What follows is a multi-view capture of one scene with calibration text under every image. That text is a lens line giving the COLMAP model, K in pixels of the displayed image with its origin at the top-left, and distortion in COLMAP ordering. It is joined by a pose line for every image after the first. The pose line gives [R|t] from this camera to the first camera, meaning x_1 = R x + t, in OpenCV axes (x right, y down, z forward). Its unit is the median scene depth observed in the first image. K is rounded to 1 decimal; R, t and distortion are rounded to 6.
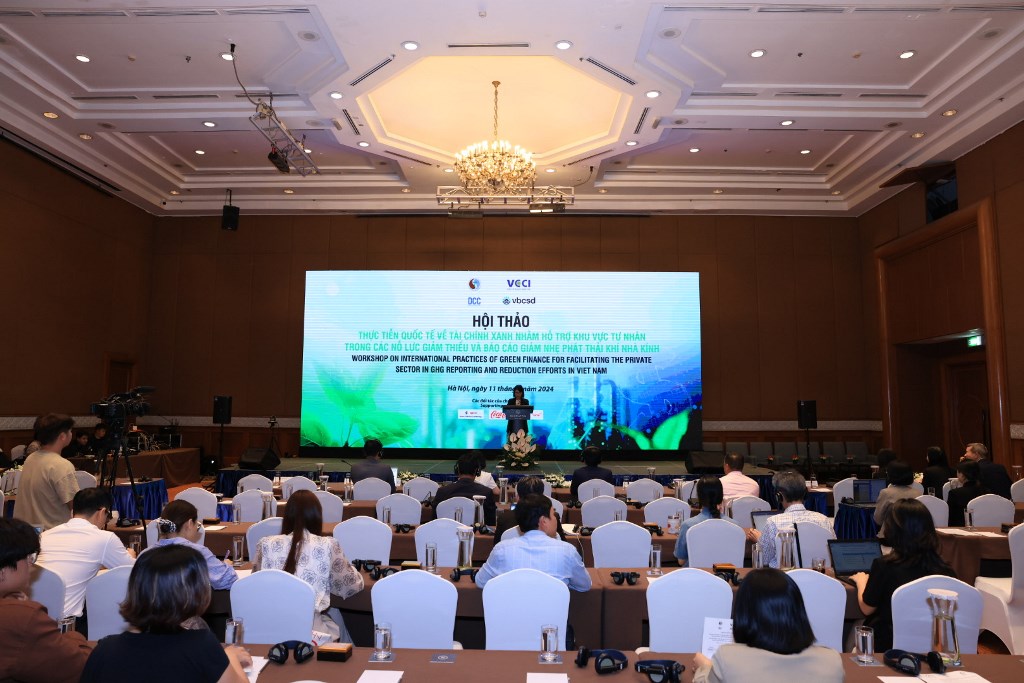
lens RADIAL K [[701.5, 0, 515.2], [0, 701.5, 334.1], [0, 0, 1]] dist [-0.083043, 0.021374]
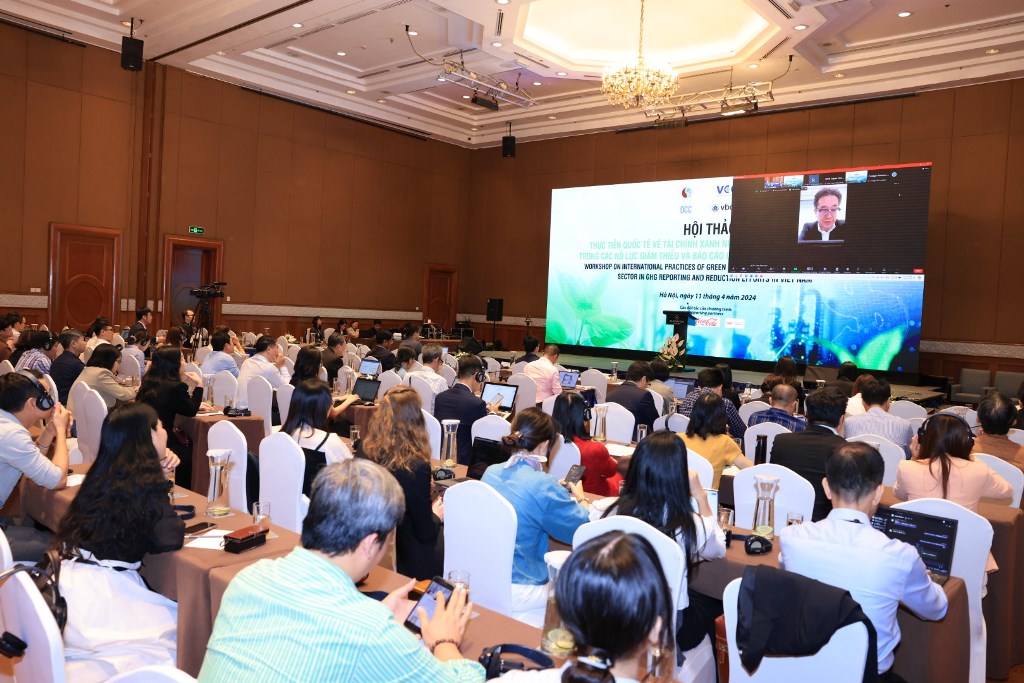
lens RADIAL K [[777.4, 0, 505.8], [0, 777.4, 343.2], [0, 0, 1]] dist [-0.096012, 0.086897]
pose [[0.766719, 0.058149, -0.639344, 0.471248], [0.025464, 0.992351, 0.120793, 0.003231], [0.641478, -0.108894, 0.759374, -0.034508]]
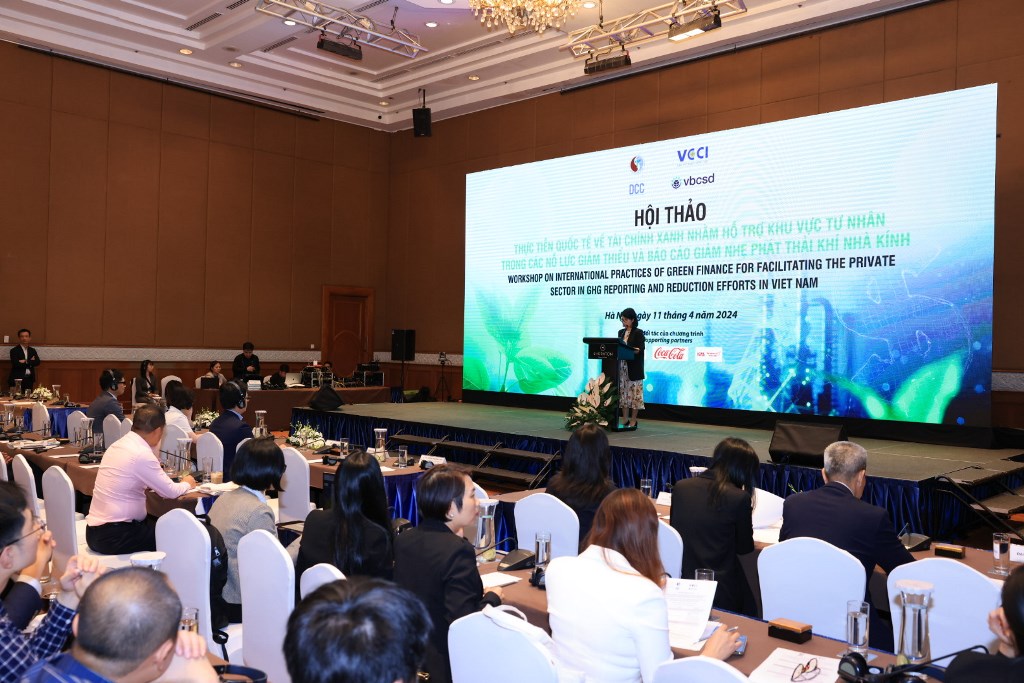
lens RADIAL K [[888.8, 0, 510.4], [0, 888.8, 337.8], [0, 0, 1]] dist [-0.034651, 0.037837]
pose [[0.724618, 0.003196, -0.689144, 0.457679], [0.058635, 0.996077, 0.066272, 0.033937], [0.686652, -0.088430, 0.721588, 0.277001]]
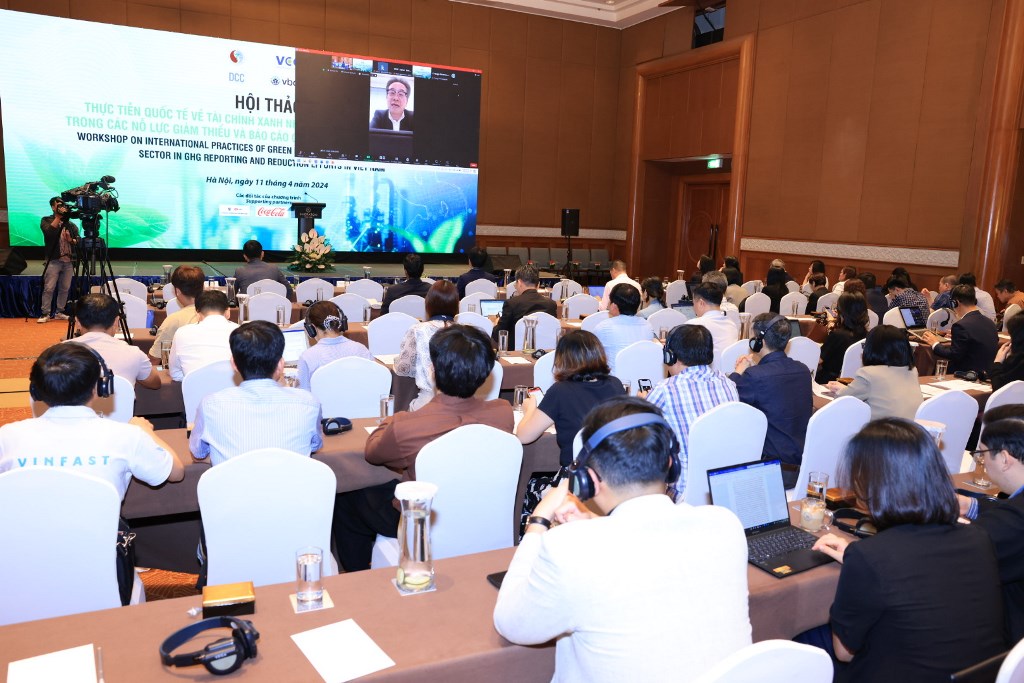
lens RADIAL K [[777.4, 0, 519.2], [0, 777.4, 343.4], [0, 0, 1]] dist [-0.096012, 0.086897]
pose [[0.896562, -0.038883, 0.441208, -0.173786], [-0.085778, 0.962037, 0.259090, -0.005764], [-0.434532, -0.270137, 0.859190, -0.032549]]
